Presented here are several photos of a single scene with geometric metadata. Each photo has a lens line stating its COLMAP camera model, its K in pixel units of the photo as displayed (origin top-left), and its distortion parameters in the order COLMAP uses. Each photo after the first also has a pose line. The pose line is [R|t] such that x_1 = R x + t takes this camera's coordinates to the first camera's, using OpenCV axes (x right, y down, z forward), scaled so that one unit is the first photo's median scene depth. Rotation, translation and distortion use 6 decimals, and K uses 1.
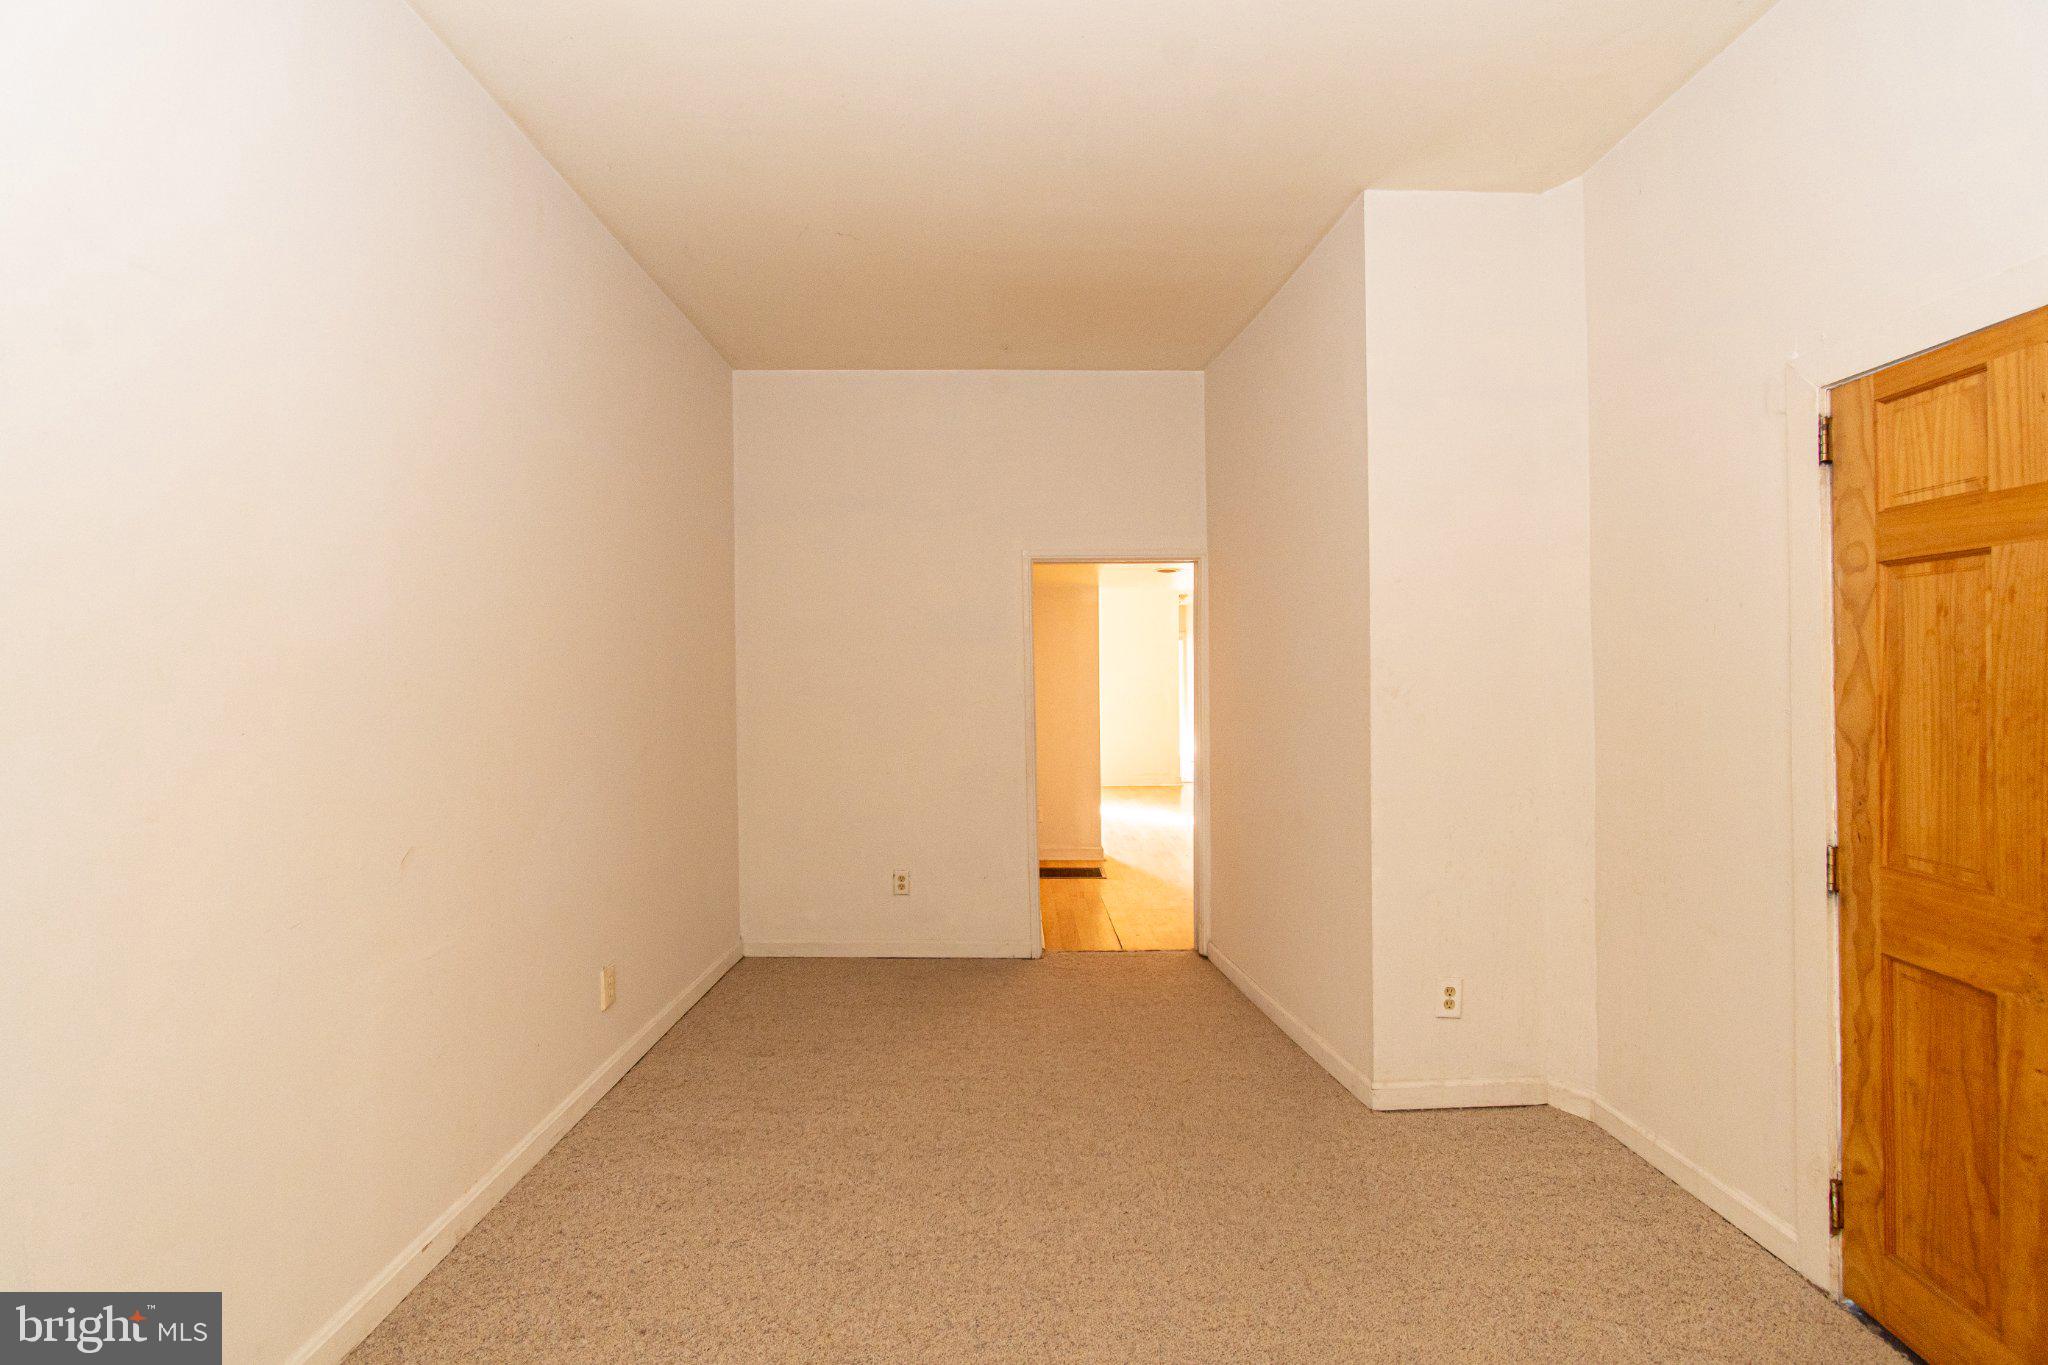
lens RADIAL K [[906.0, 0, 1023.5], [0, 906.0, 681.3], [0, 0, 1]] dist [0.002177, -0.002601]
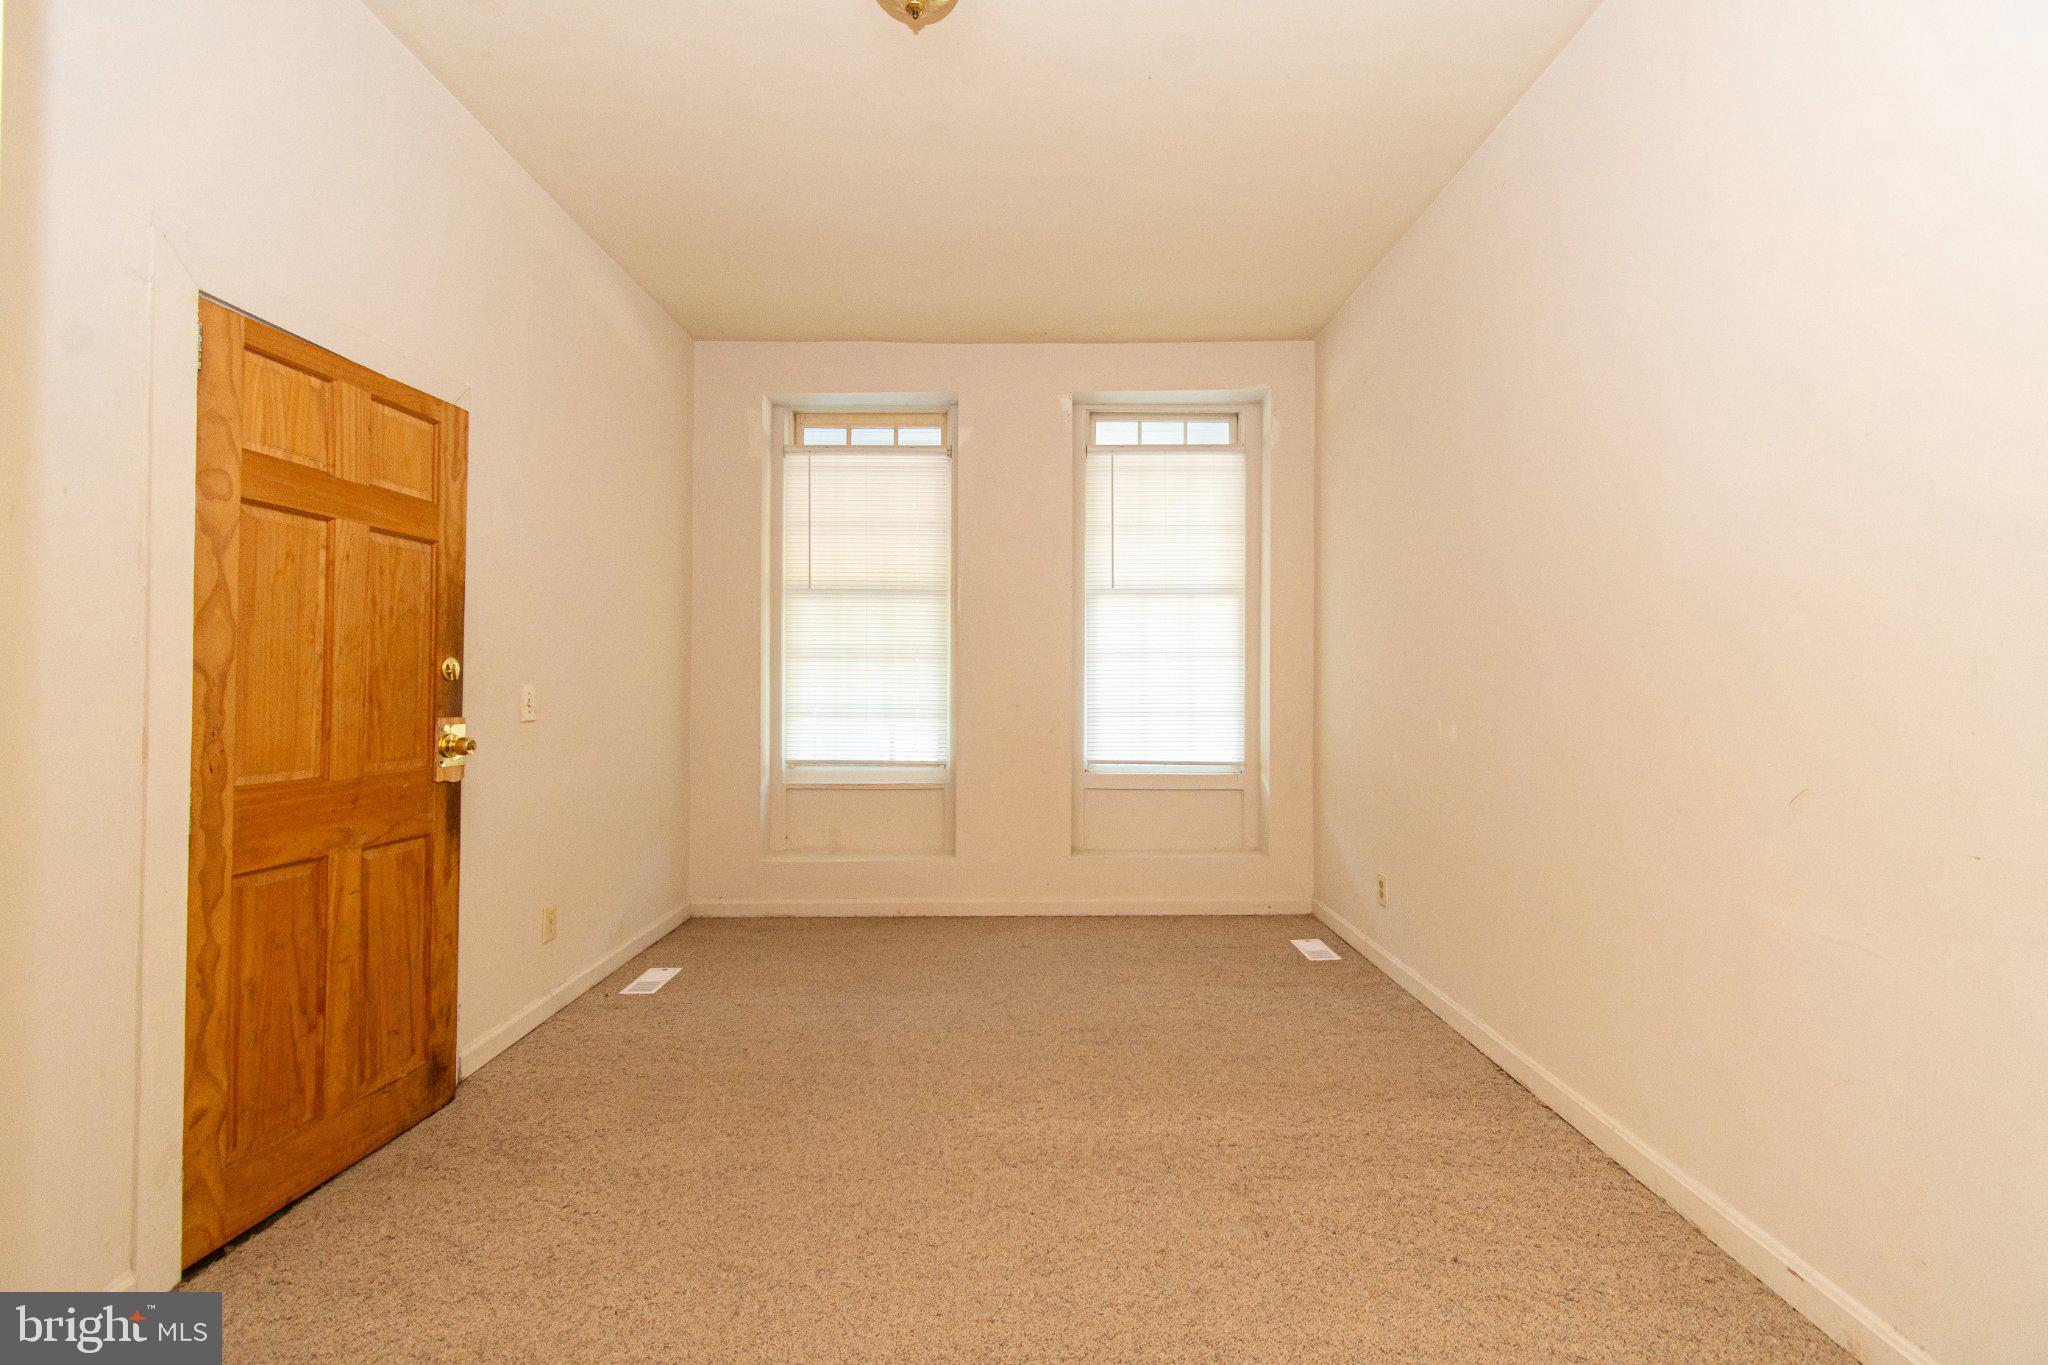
lens RADIAL K [[906.0, 0, 1025.0], [0, 906.0, 674.5], [0, 0, 1]] dist [0.002177, -0.002601]
pose [[-0.999900, 0.008198, 0.011508, 0.031436], [0.008160, 0.999961, -0.003339, 0.081890], [-0.011535, -0.003244, -0.999928, 2.002133]]
